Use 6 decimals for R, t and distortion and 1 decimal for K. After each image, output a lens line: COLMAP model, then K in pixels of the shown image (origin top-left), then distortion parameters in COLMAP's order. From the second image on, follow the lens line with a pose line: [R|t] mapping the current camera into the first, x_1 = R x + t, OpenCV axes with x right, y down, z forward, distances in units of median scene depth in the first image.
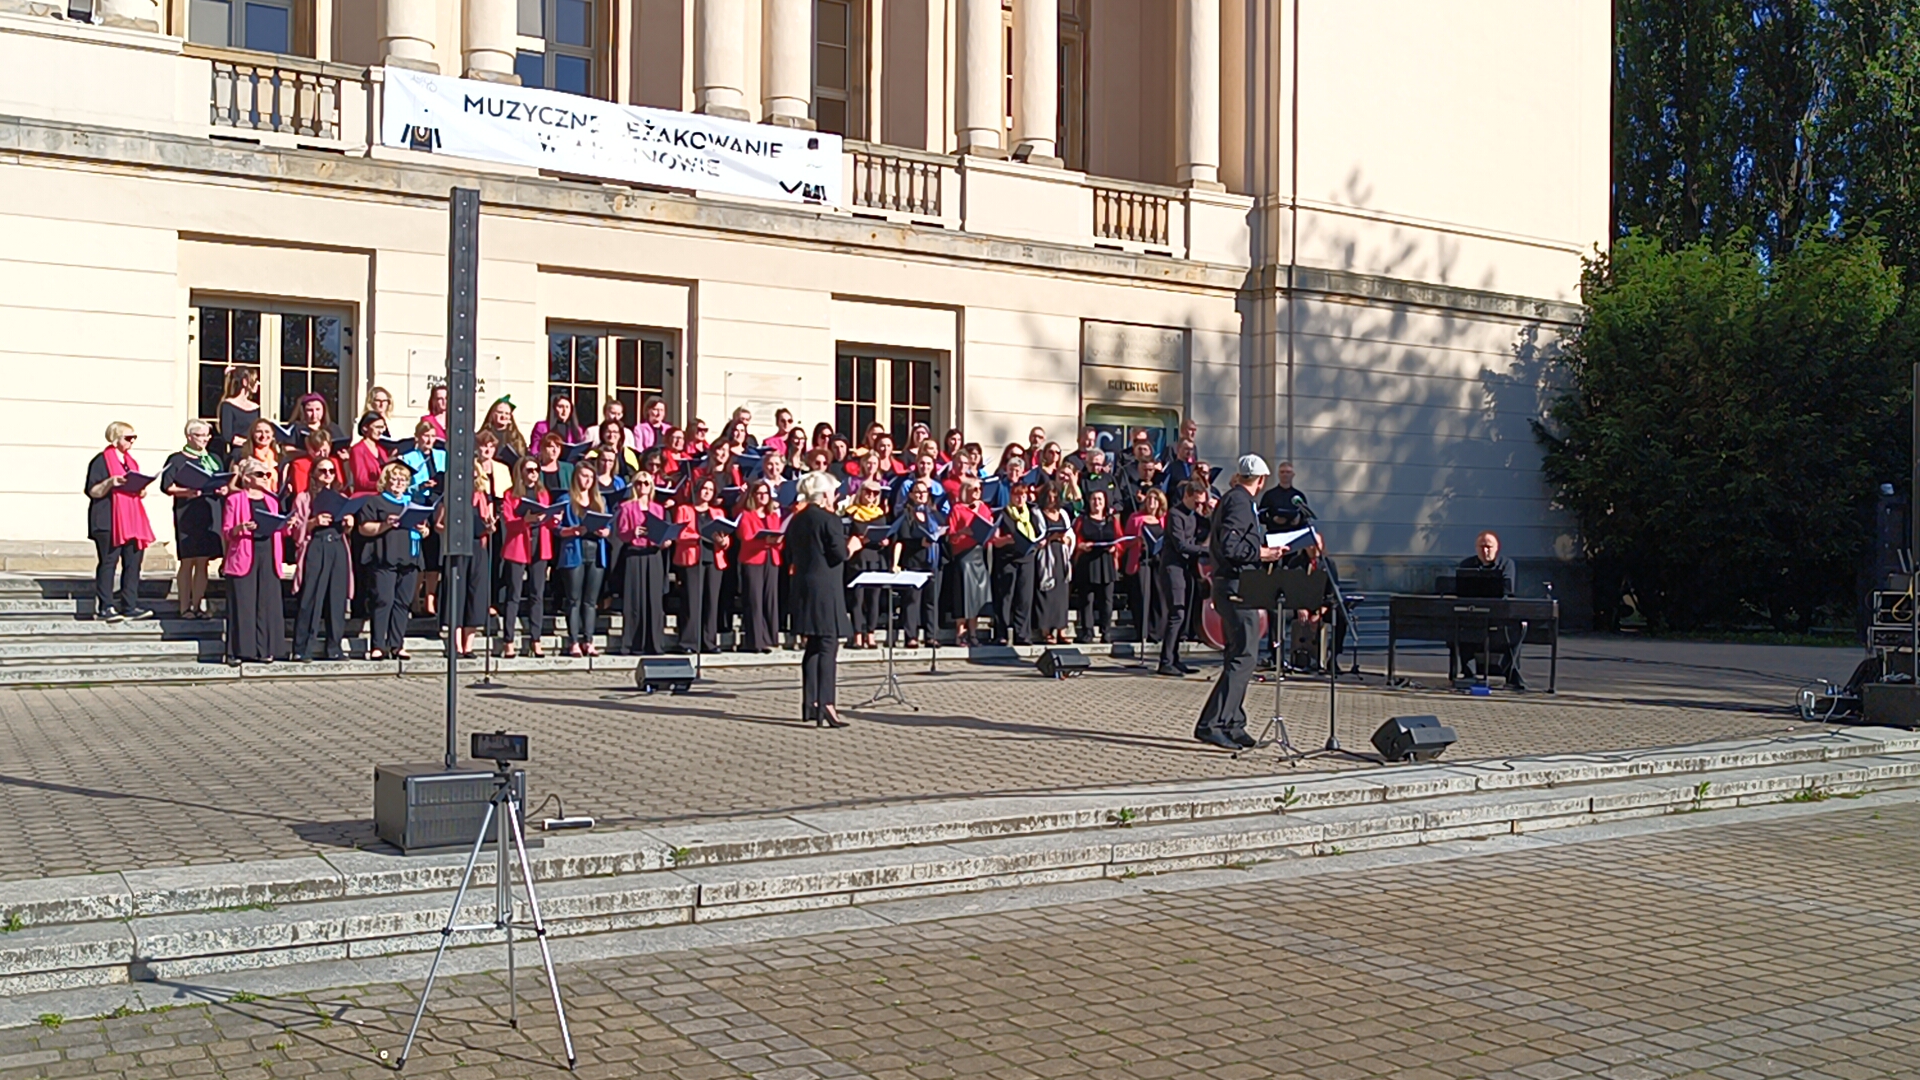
lens RADIAL K [[1654.8, 0, 1009.6], [0, 1654.8, 613.4], [0, 0, 1]] dist [-0.040625, 0.015955]
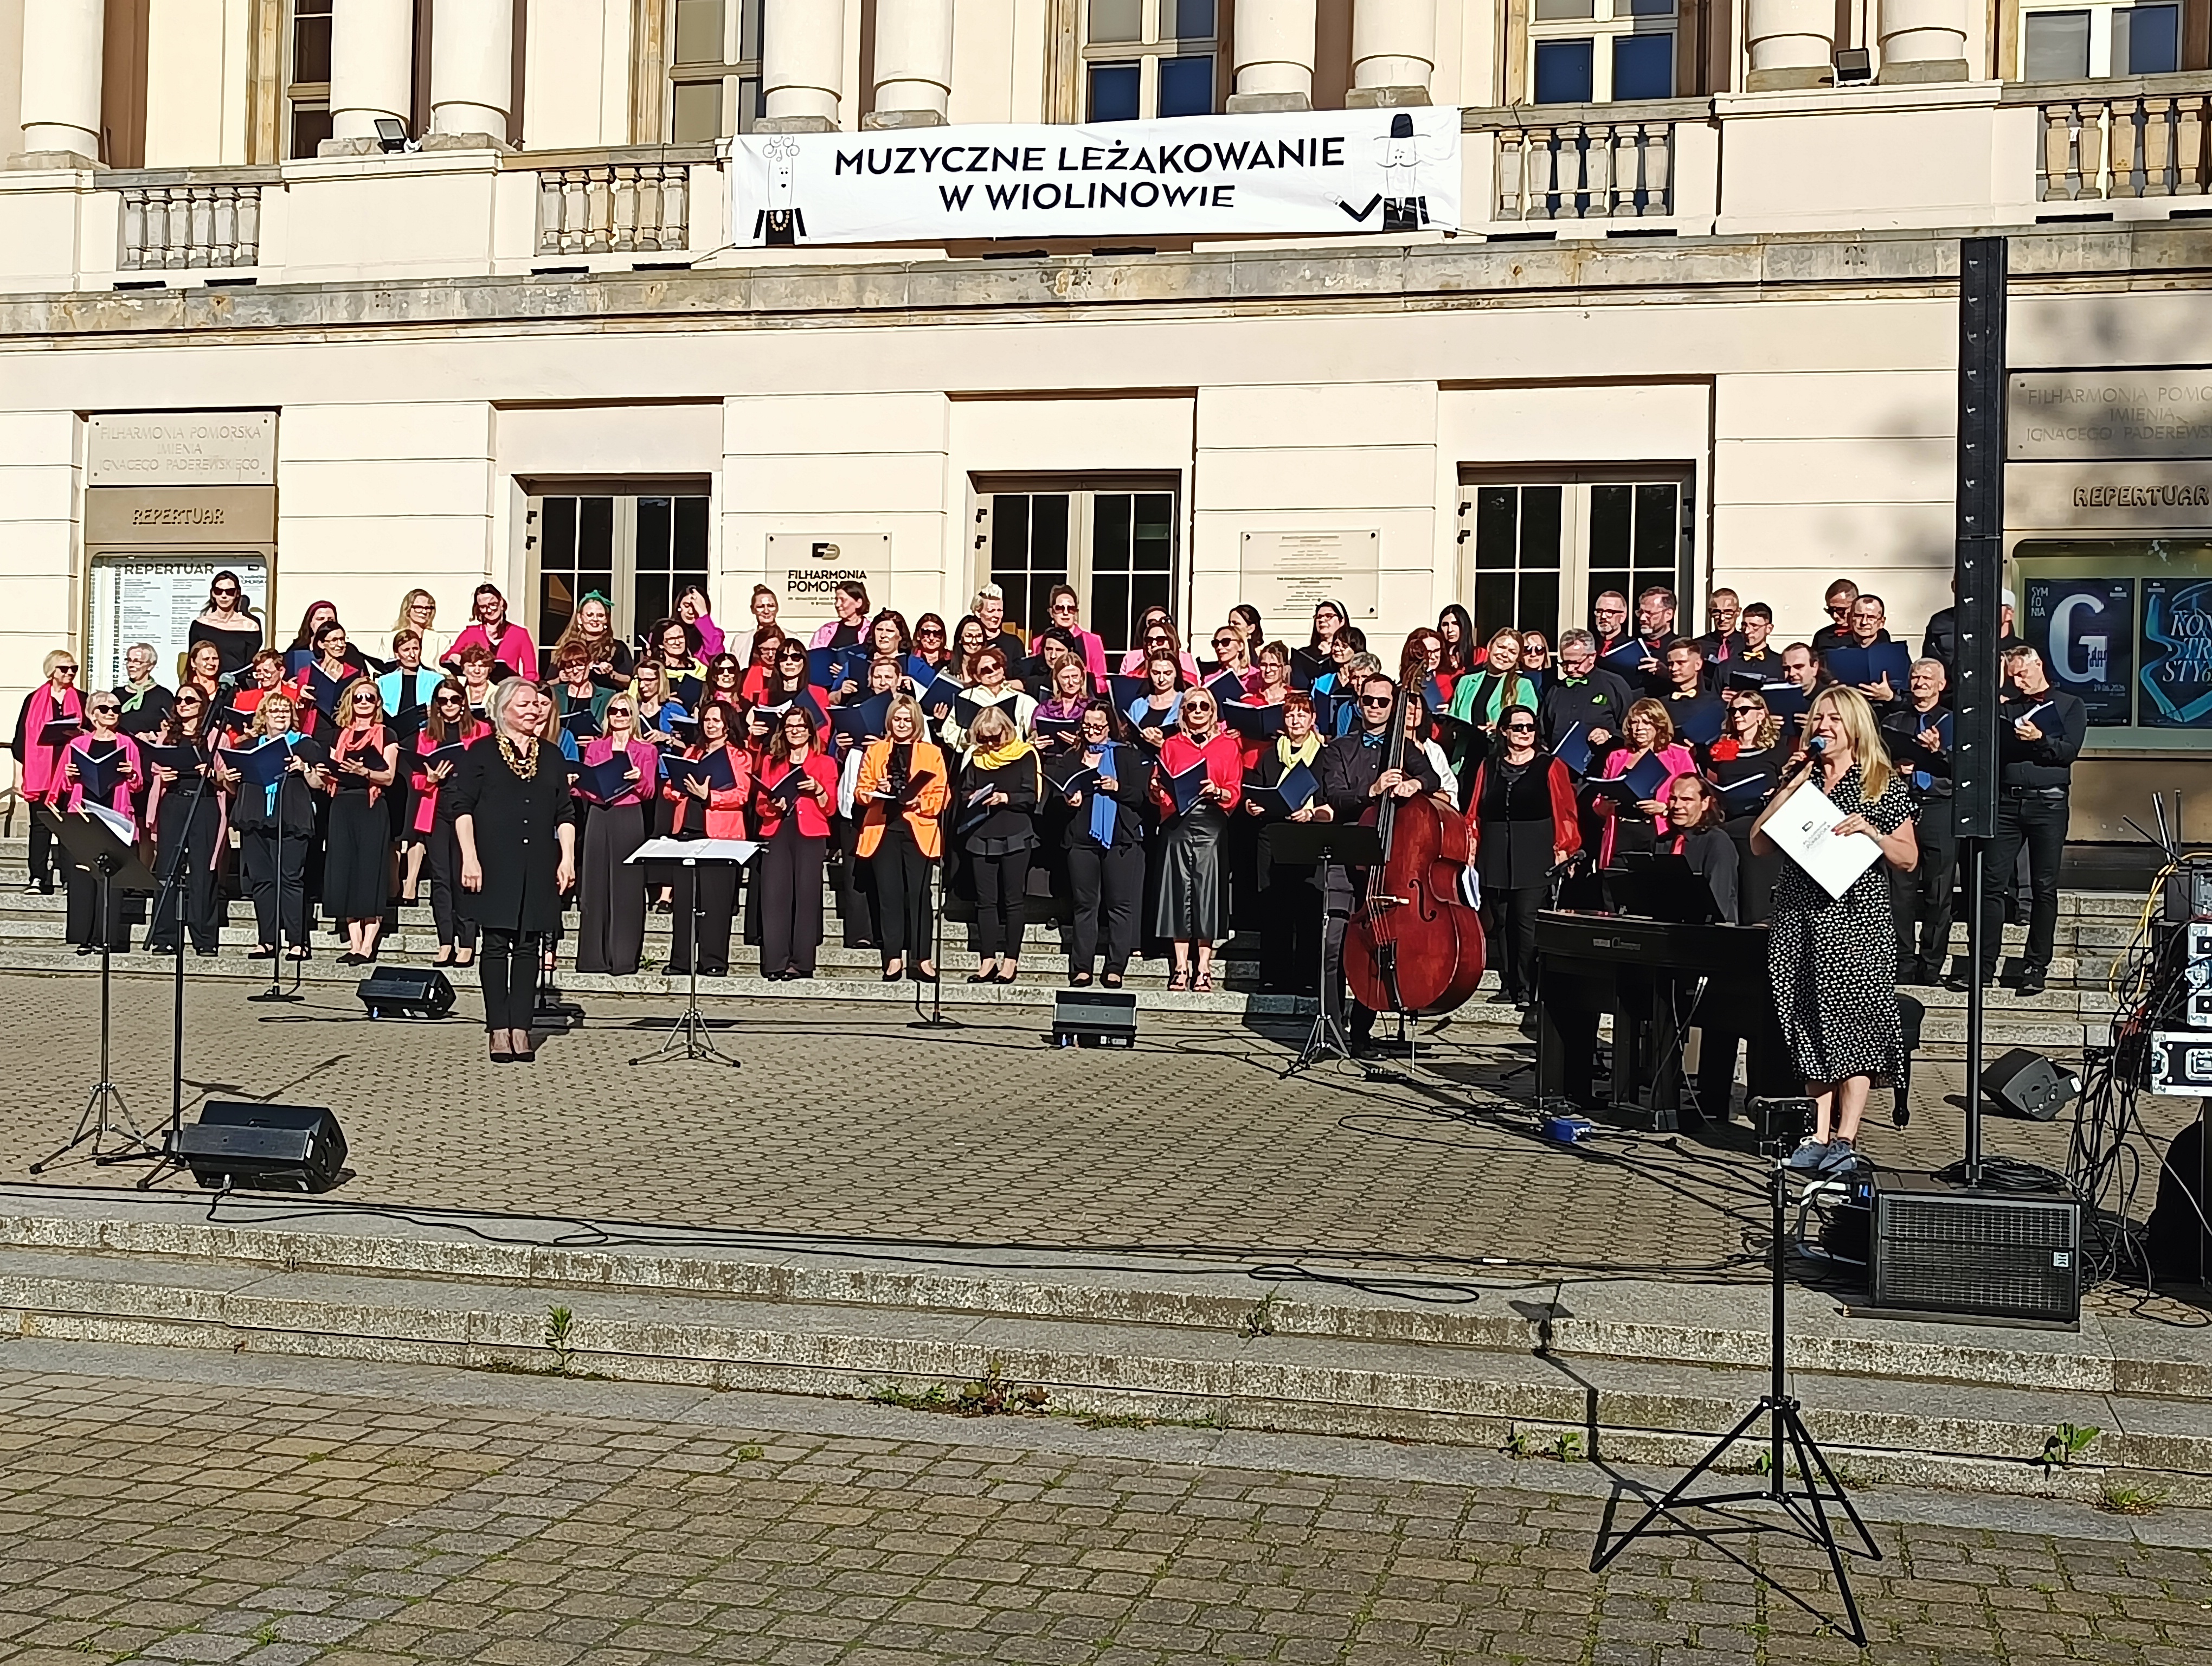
lens RADIAL K [[2668.9, 0, 1119.6], [0, 2668.9, 931.0], [0, 0, 1]] dist [-0.008221, 0.000000]
pose [[0.687605, 0.033858, -0.725295, 0.516250], [-0.043993, 0.999020, 0.004930, -0.003790], [0.724751, 0.028518, 0.688420, 0.302762]]
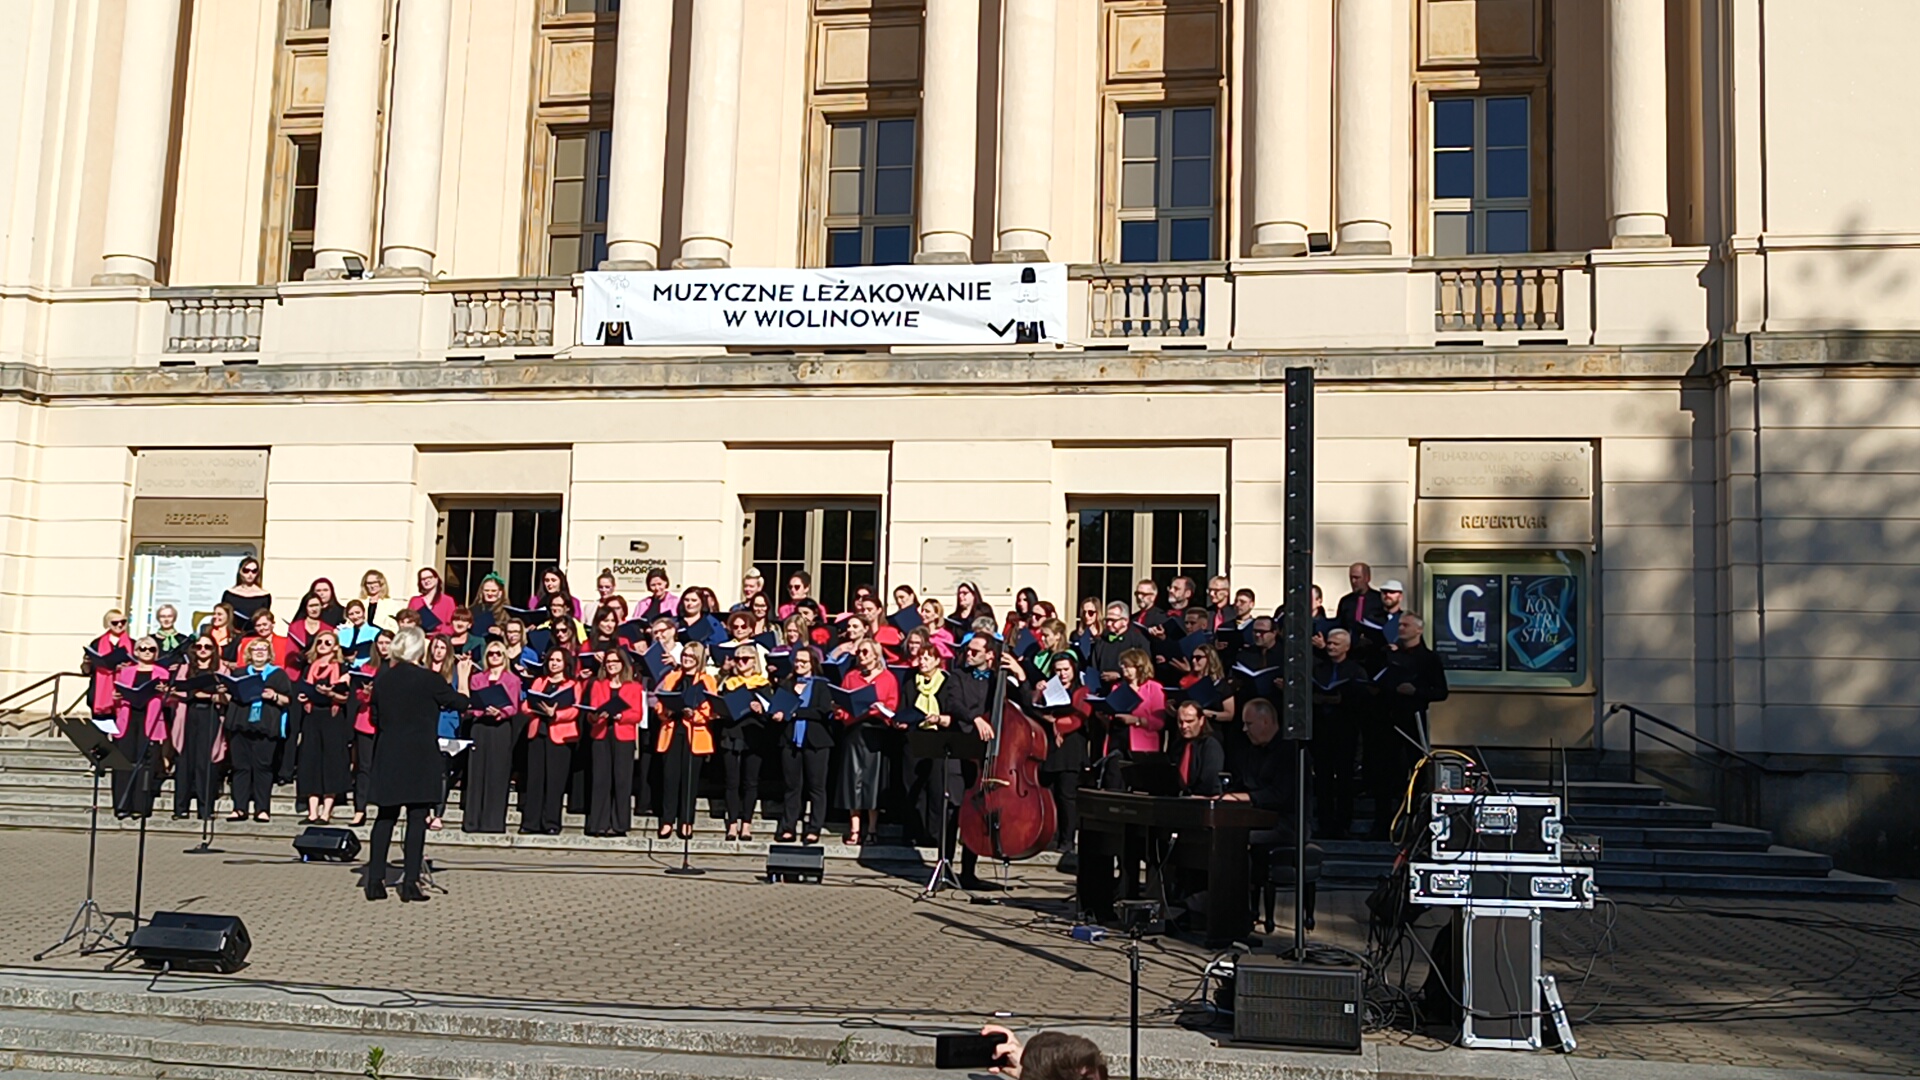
lens RADIAL K [[1805.6, 0, 974.6], [0, 1805.6, 618.1], [0, 0, 1]] dist [-0.041599, 0.000000]
pose [[0.739210, -0.035259, -0.672552, 0.518426], [-0.045069, 0.993800, -0.101637, -0.003745], [0.671965, 0.105442, 0.733038, 0.302703]]
